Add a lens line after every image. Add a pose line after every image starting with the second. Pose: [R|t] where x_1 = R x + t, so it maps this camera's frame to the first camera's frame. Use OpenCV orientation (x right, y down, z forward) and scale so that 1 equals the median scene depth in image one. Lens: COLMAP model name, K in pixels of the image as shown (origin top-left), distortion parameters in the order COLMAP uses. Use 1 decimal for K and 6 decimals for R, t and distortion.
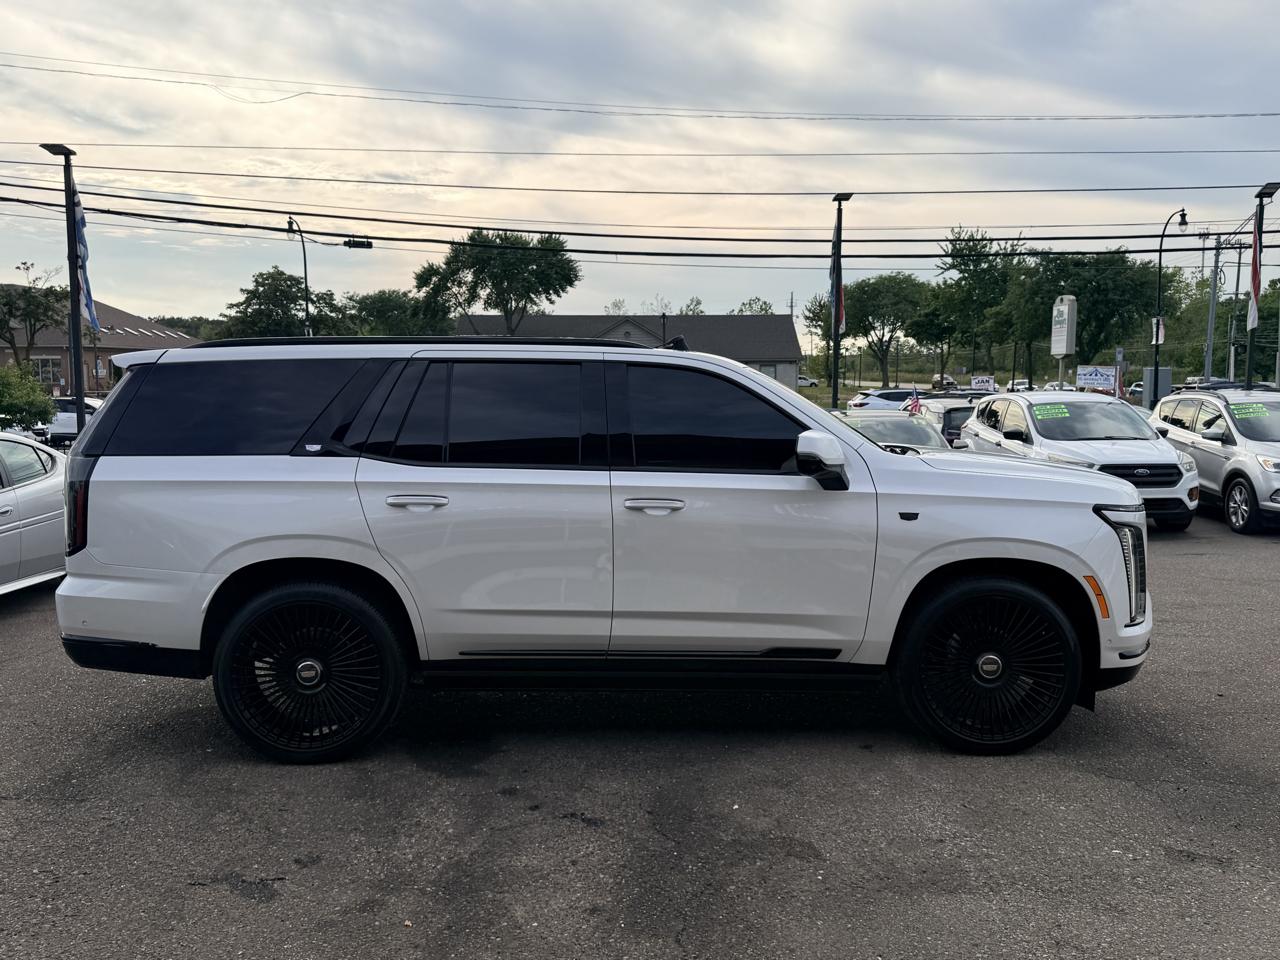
lens RADIAL K [[1109.5, 0, 643.2], [0, 1109.5, 499.8], [0, 0, 1]] dist [0.124576, -0.203763]
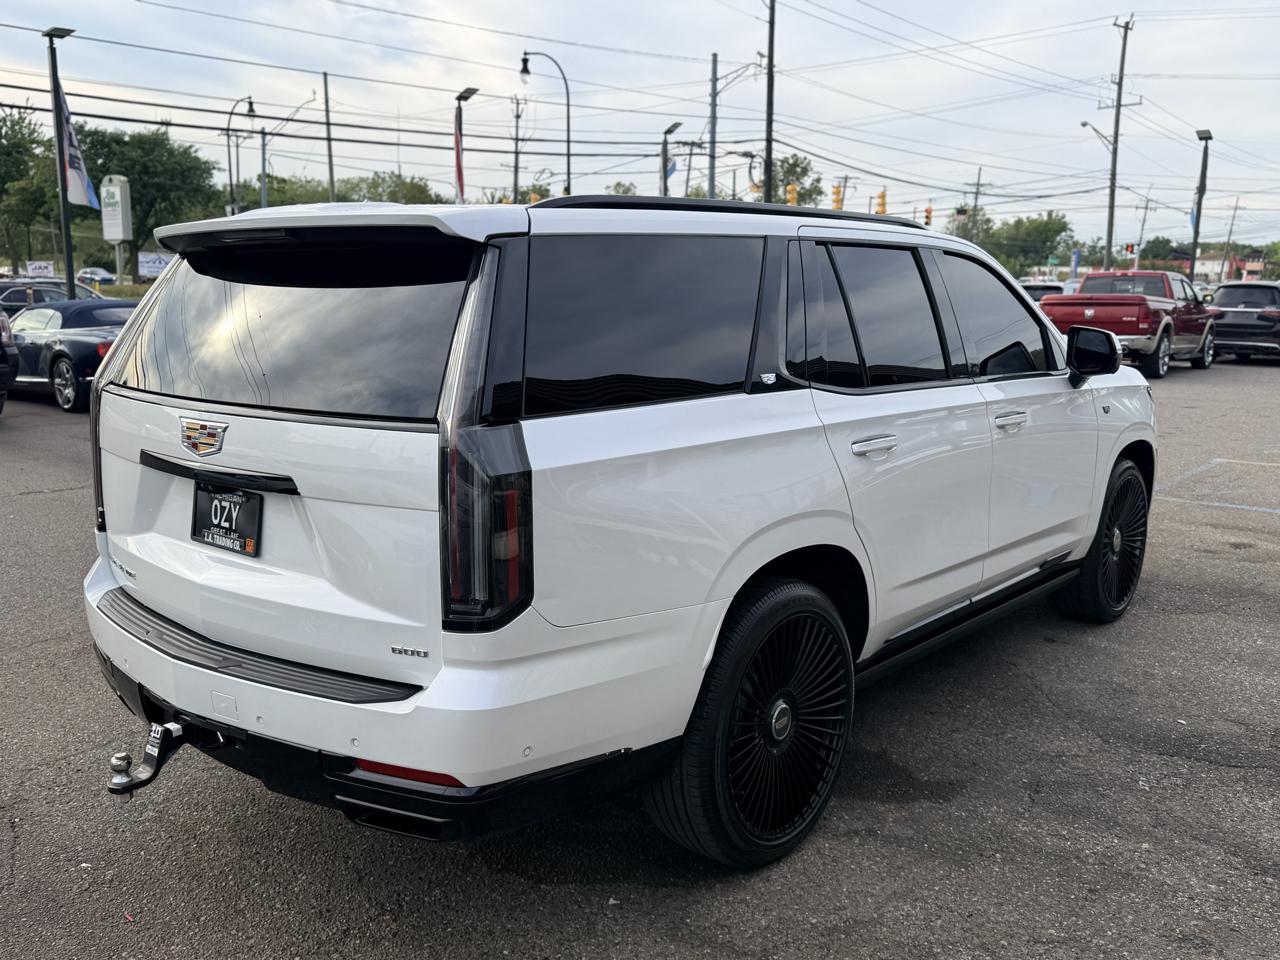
lens RADIAL K [[1135.3, 0, 641.8], [0, 1135.3, 487.9], [0, 0, 1]] dist [0.017082, -0.021829]
pose [[0.658537, -0.130975, 0.741063, -0.817539], [0.067813, 0.991060, 0.114898, -0.062389], [-0.749487, -0.025411, 0.661531, 0.620599]]
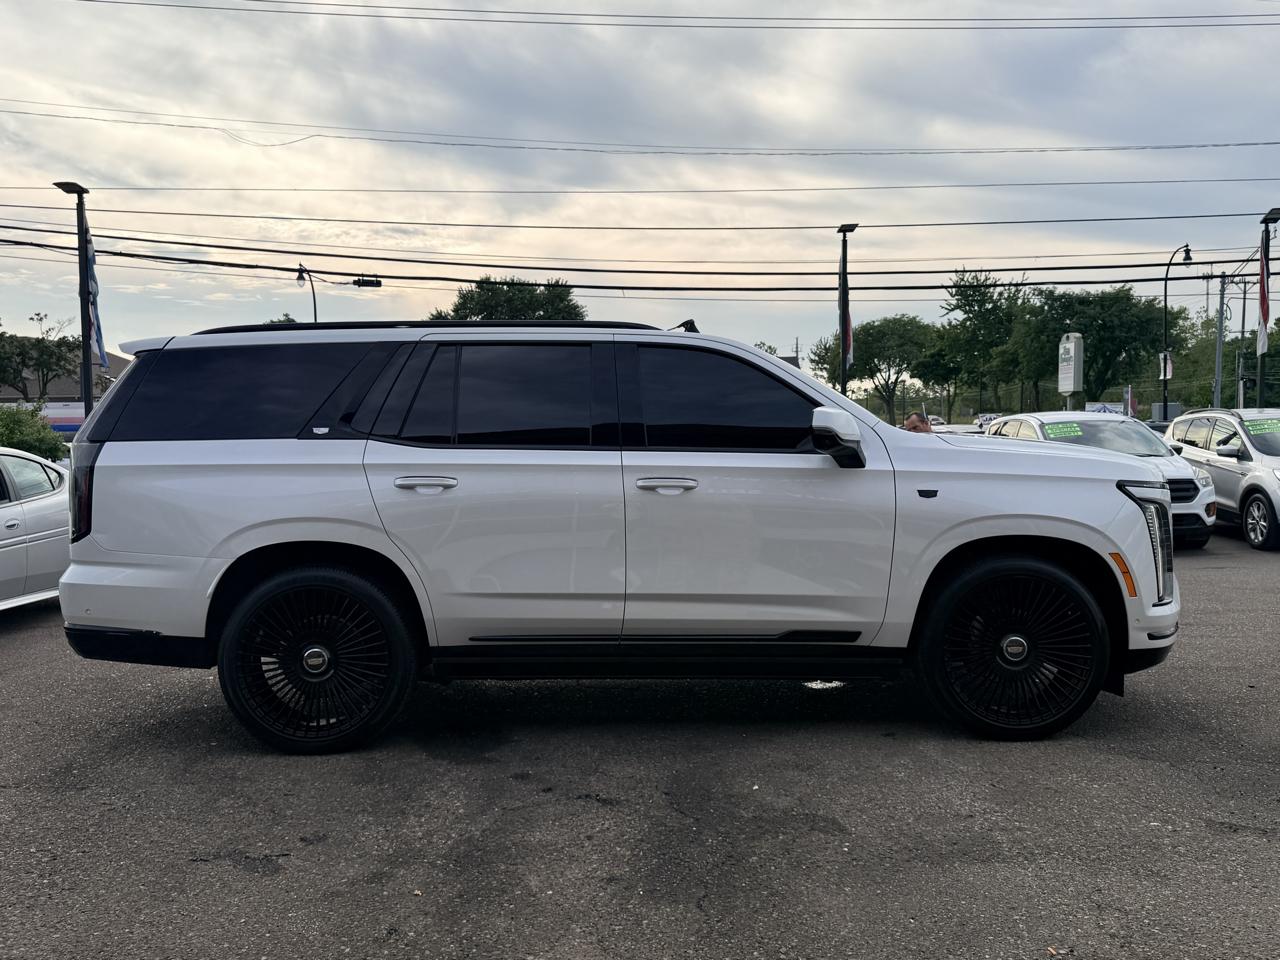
lens RADIAL K [[1109.6, 0, 640.0], [0, 1109.6, 494.9], [0, 0, 1]] dist [0.131599, -0.221128]
pose [[0.999893, -0.010782, -0.009871, -0.004345], [0.010316, 0.998882, -0.046129, 0.057951], [0.010358, 0.046022, 0.998887, 0.019450]]
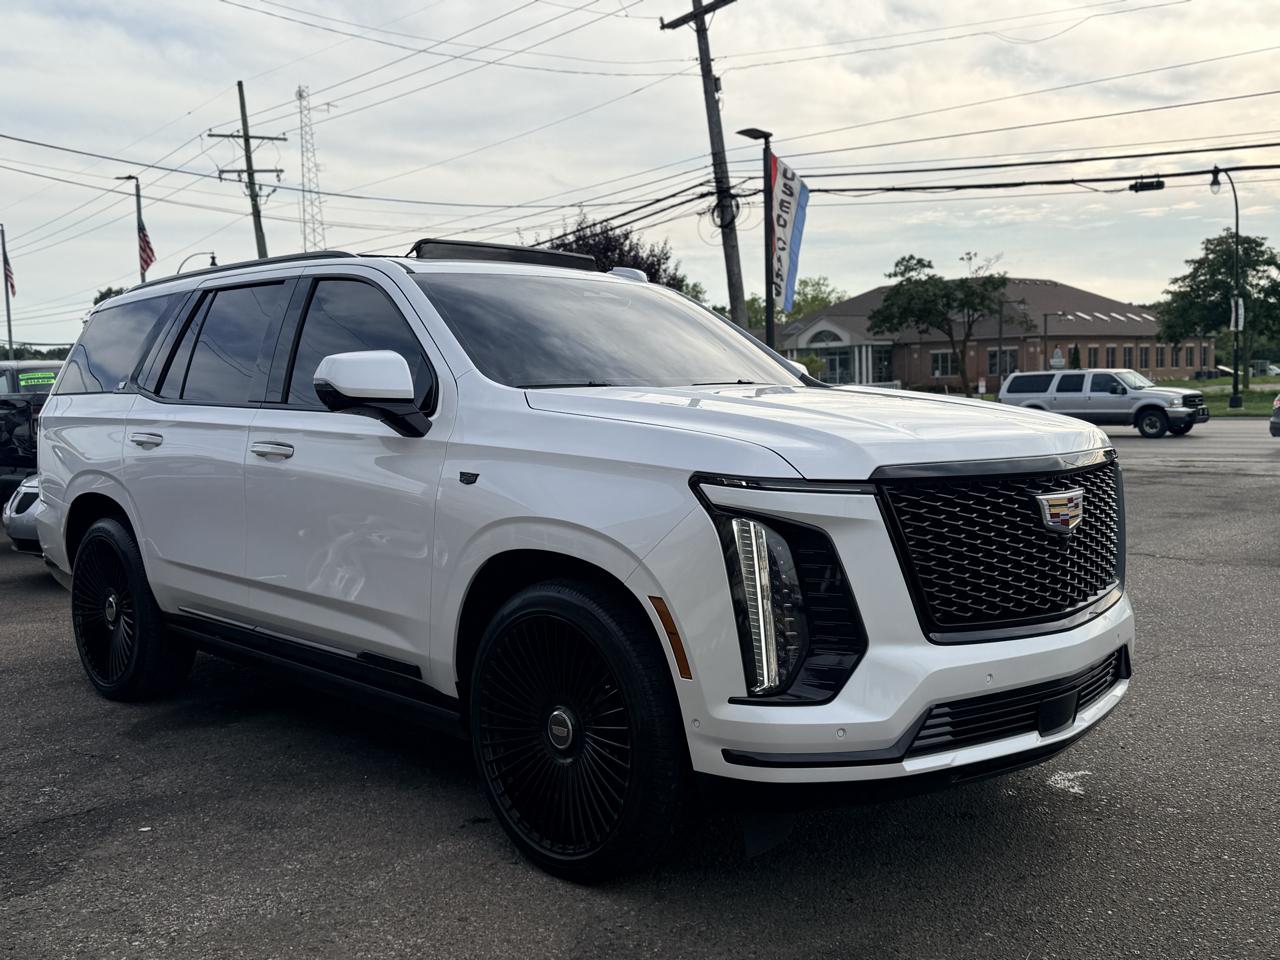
lens RADIAL K [[1231.6, 0, 631.6], [0, 1231.6, 487.8], [0, 0, 1]] dist [0.168108, -0.349867]
pose [[0.679076, 0.046542, -0.732591, 0.832459], [-0.056450, 0.998344, 0.011100, 0.006889], [0.731895, 0.033817, 0.680578, 0.567349]]
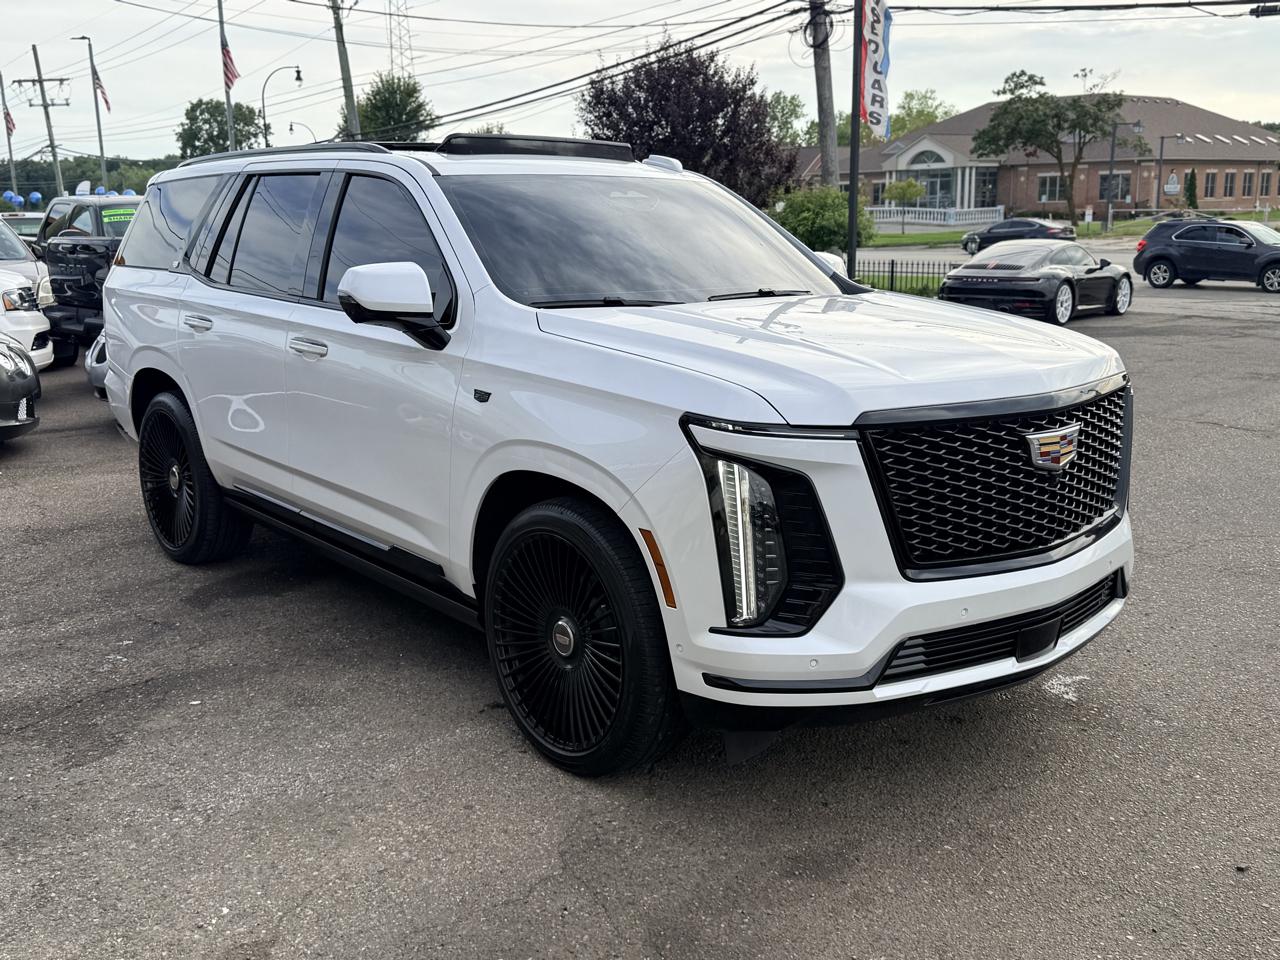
lens RADIAL K [[1231.6, 0, 631.6], [0, 1231.6, 487.8], [0, 0, 1]] dist [0.168108, -0.349867]
pose [[0.624308, 0.167663, -0.762973, 0.878604], [-0.073442, 0.984967, 0.156352, -0.054924], [0.777718, -0.041578, 0.627237, 0.585516]]
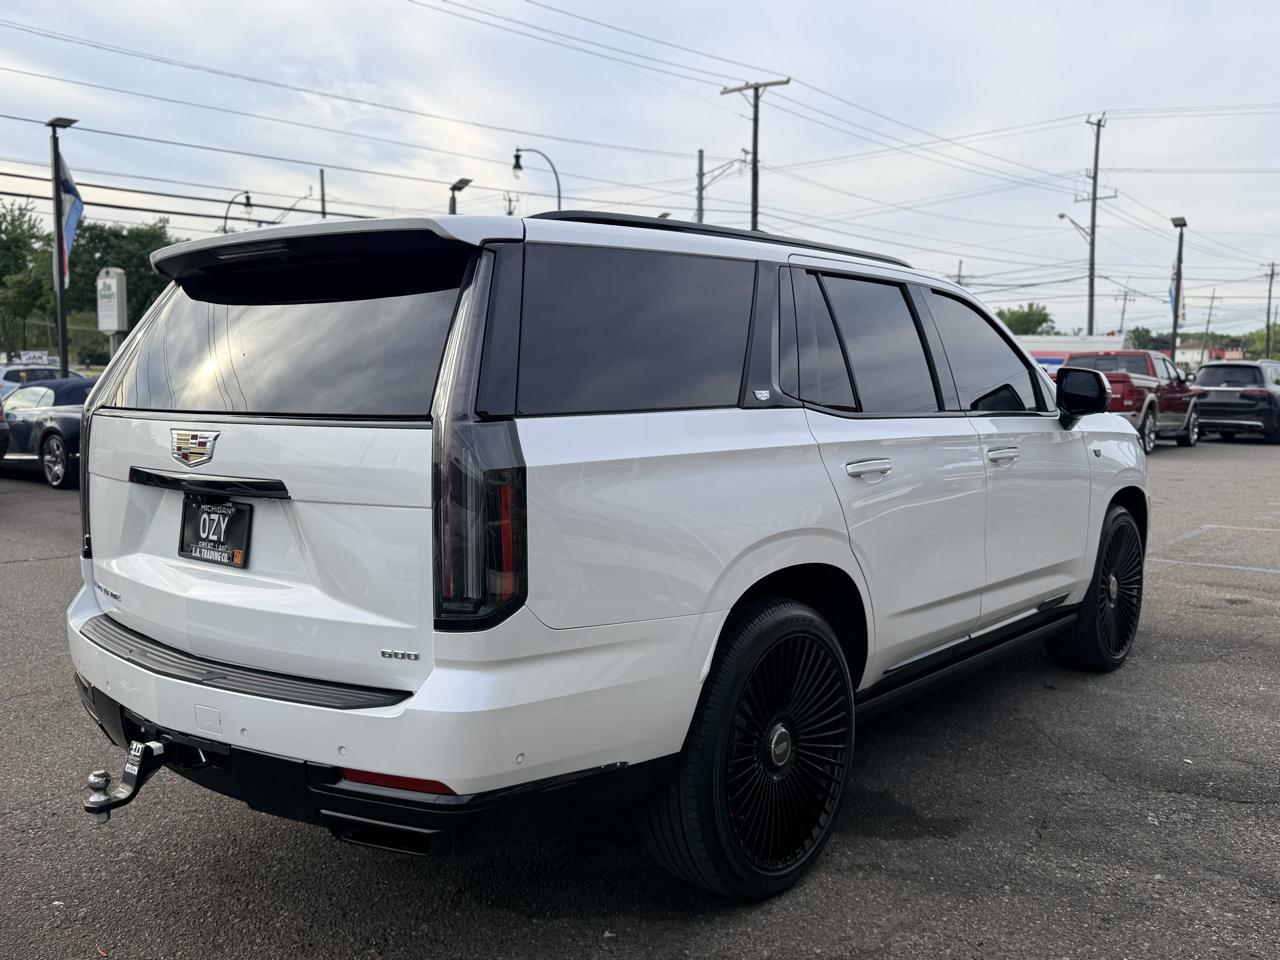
lens RADIAL K [[1137.7, 0, 640.0], [0, 1137.7, 480.0], [0, 0, 1]] dist [0.008613, -0.012364]
pose [[0.652469, -0.069899, 0.754585, -0.819695], [0.072074, 0.996947, 0.030029, -0.022021], [-0.754381, 0.034794, 0.655515, 0.625912]]
